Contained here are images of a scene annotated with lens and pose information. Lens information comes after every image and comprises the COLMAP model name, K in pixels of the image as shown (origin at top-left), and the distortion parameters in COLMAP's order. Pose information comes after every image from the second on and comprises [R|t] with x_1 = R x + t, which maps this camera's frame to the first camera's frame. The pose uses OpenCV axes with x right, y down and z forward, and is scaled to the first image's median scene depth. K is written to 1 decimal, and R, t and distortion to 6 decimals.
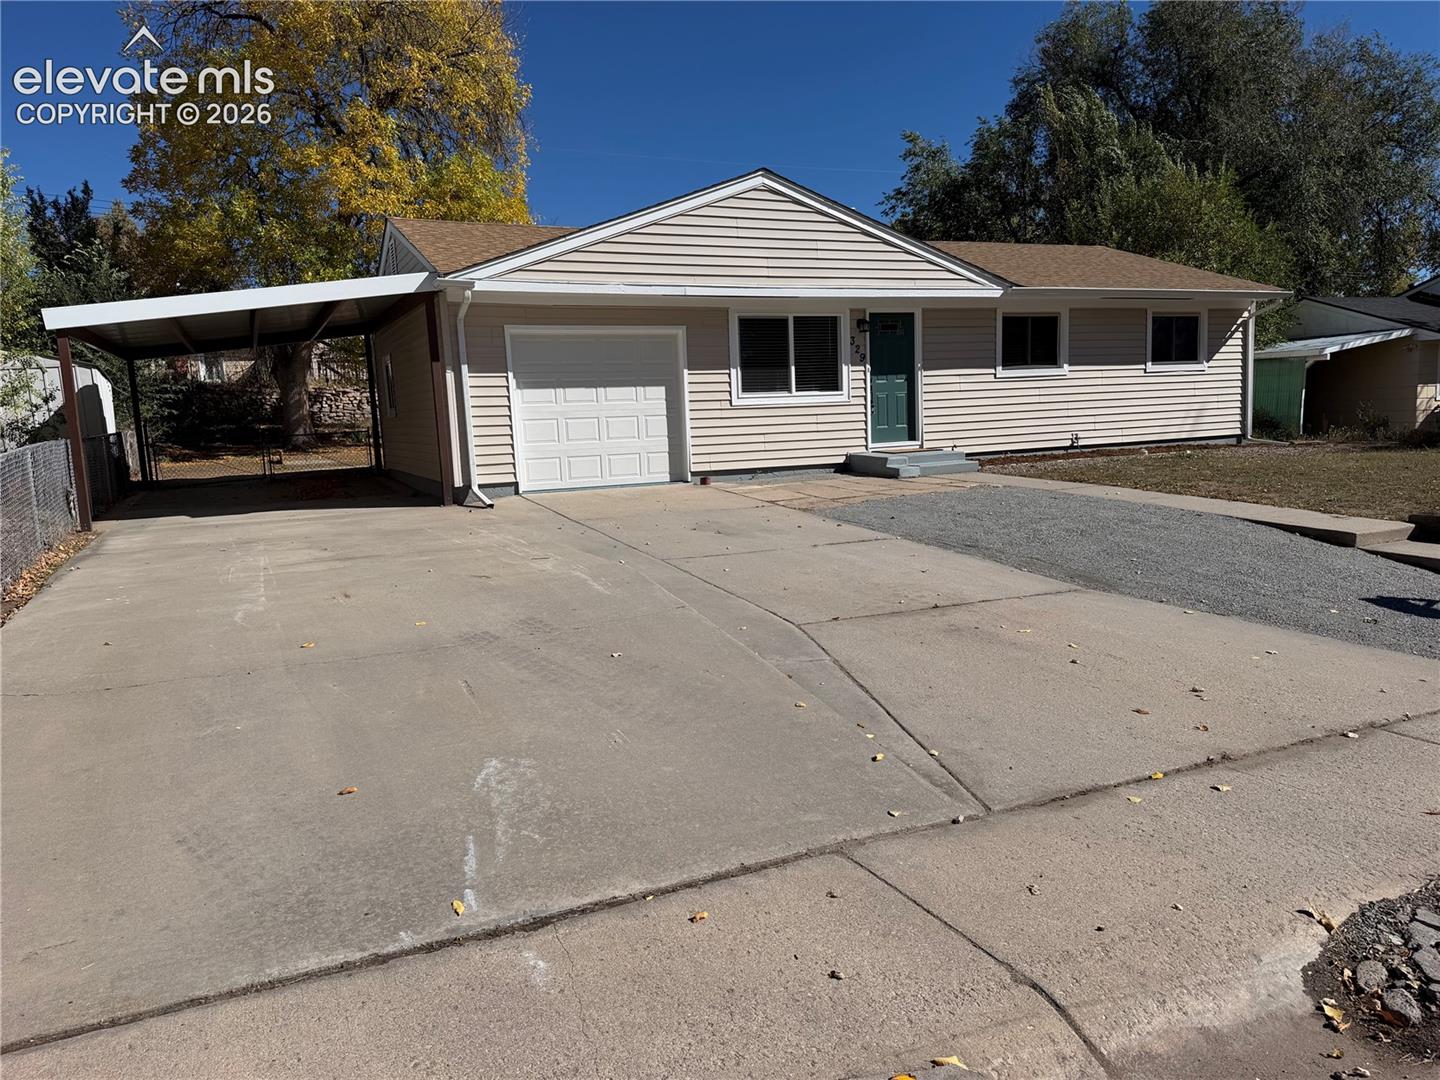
lens RADIAL K [[977.6, 0, 728.2], [0, 977.6, 545.9], [0, 0, 1]] dist [0.125602, -0.176211]
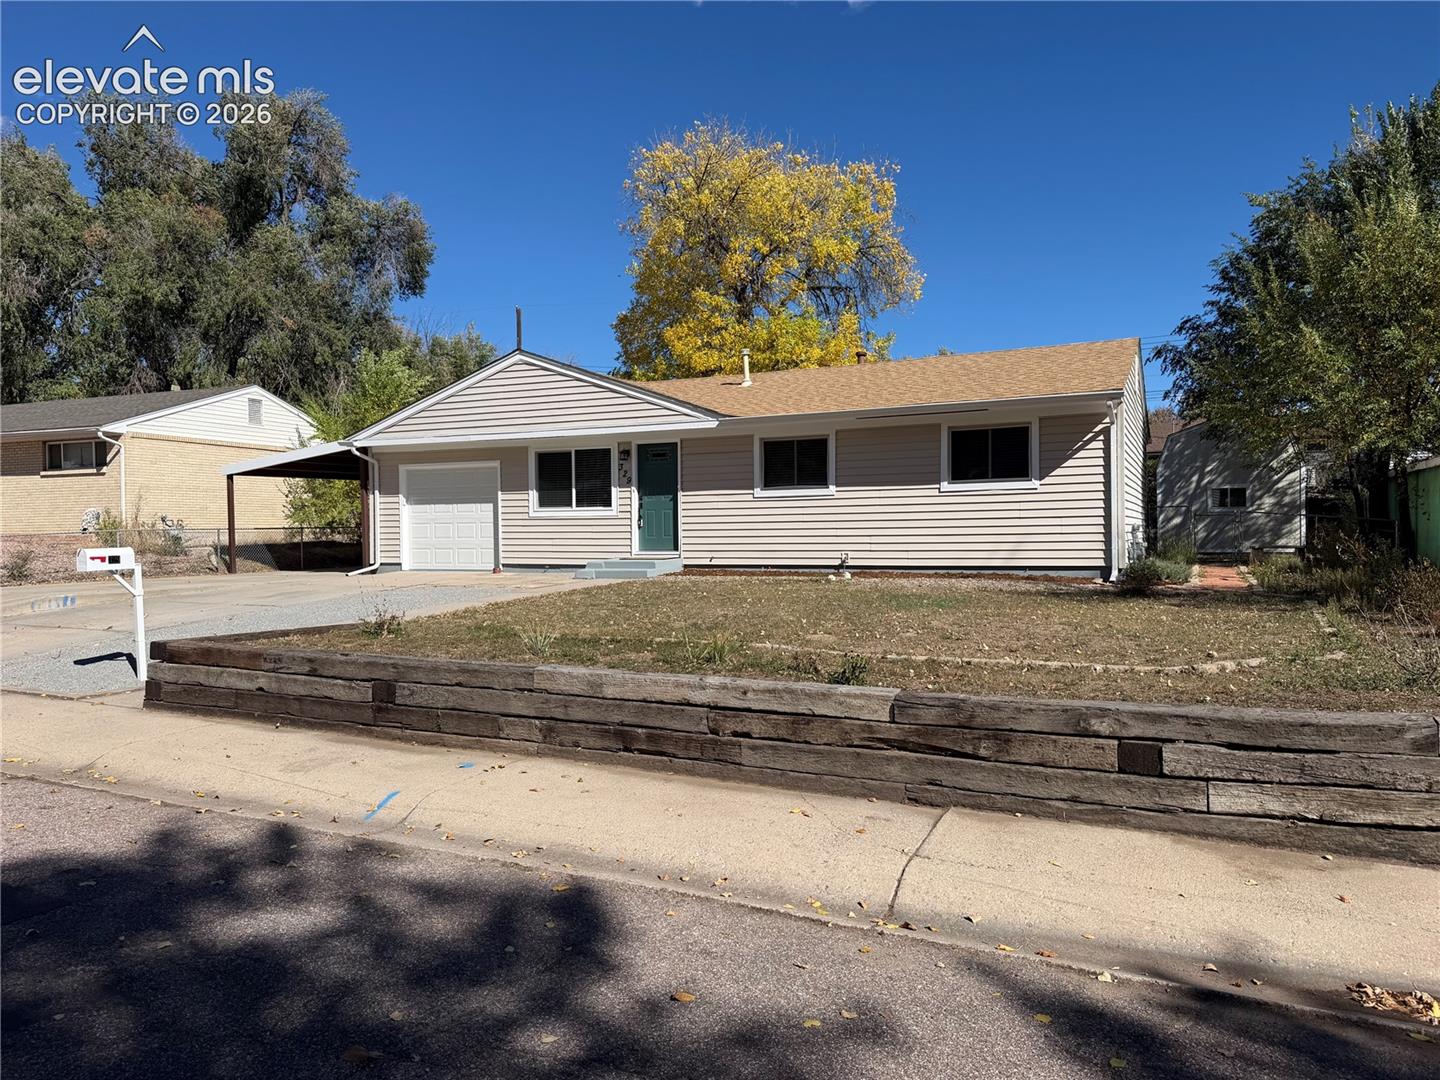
lens RADIAL K [[977.6, 0, 728.2], [0, 977.6, 545.9], [0, 0, 1]] dist [0.125602, -0.176211]
pose [[0.669194, 0.047748, -0.741552, 1.226367], [-0.111444, 0.993096, -0.036624, -0.087927], [0.734683, 0.107150, 0.669895, 0.313905]]
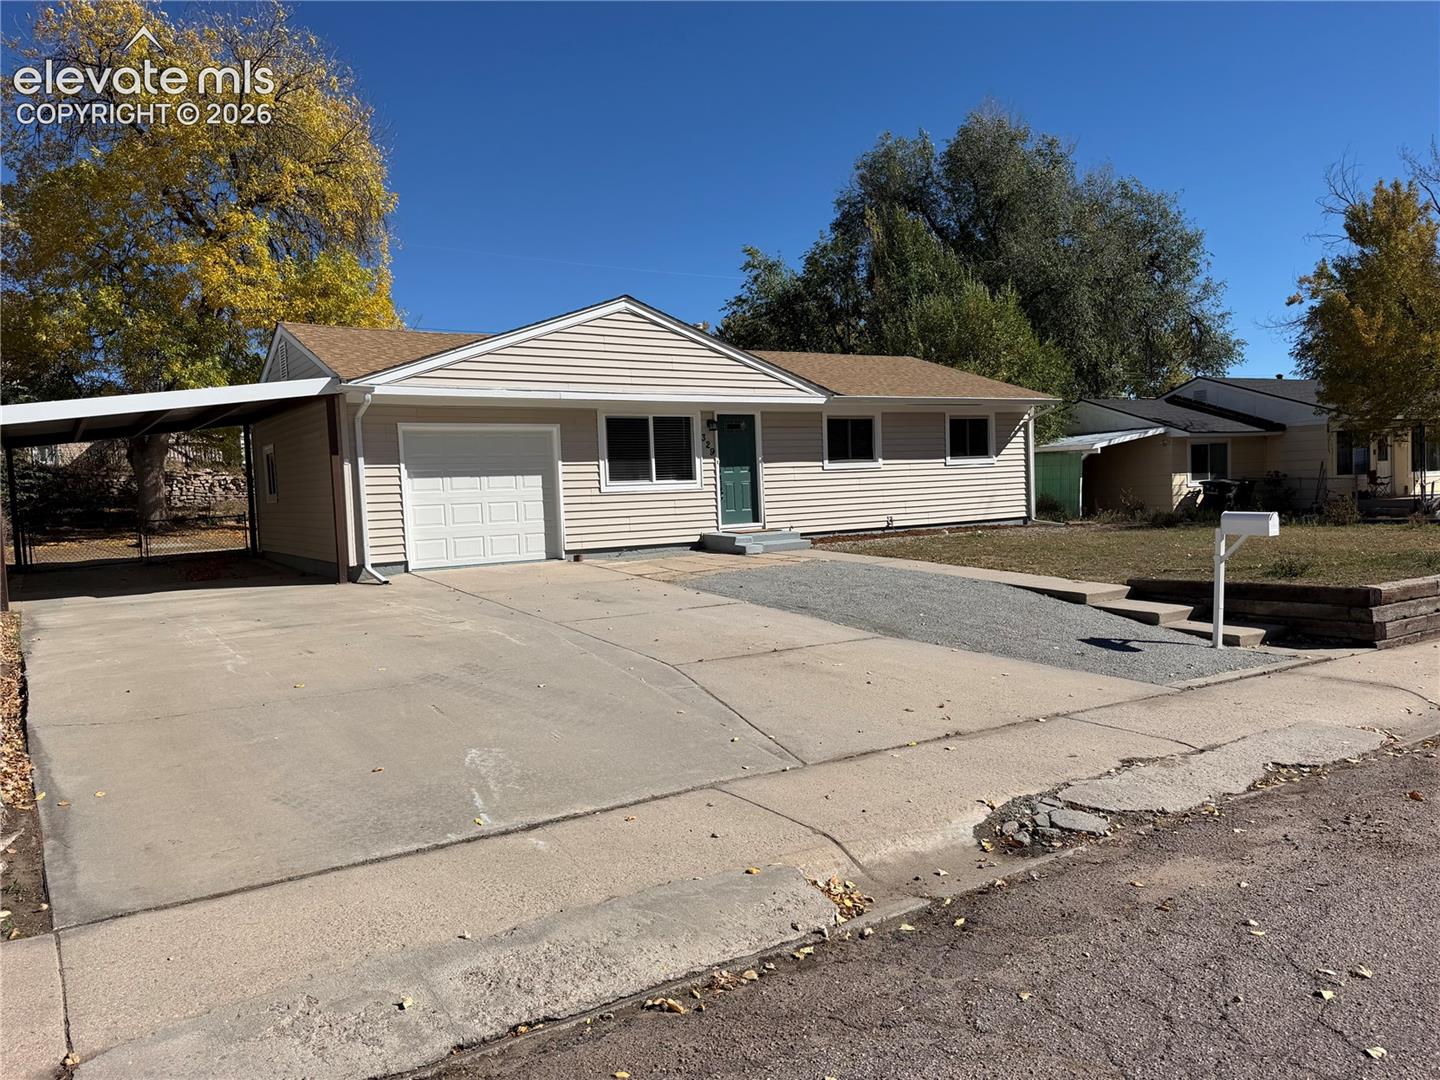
lens RADIAL K [[977.6, 0, 728.2], [0, 977.6, 545.9], [0, 0, 1]] dist [0.125602, -0.176211]
pose [[0.988138, -0.007284, 0.153399, -0.026062], [0.019475, 0.996754, -0.078122, 0.011792], [-0.152332, 0.080183, 0.985071, -0.150378]]
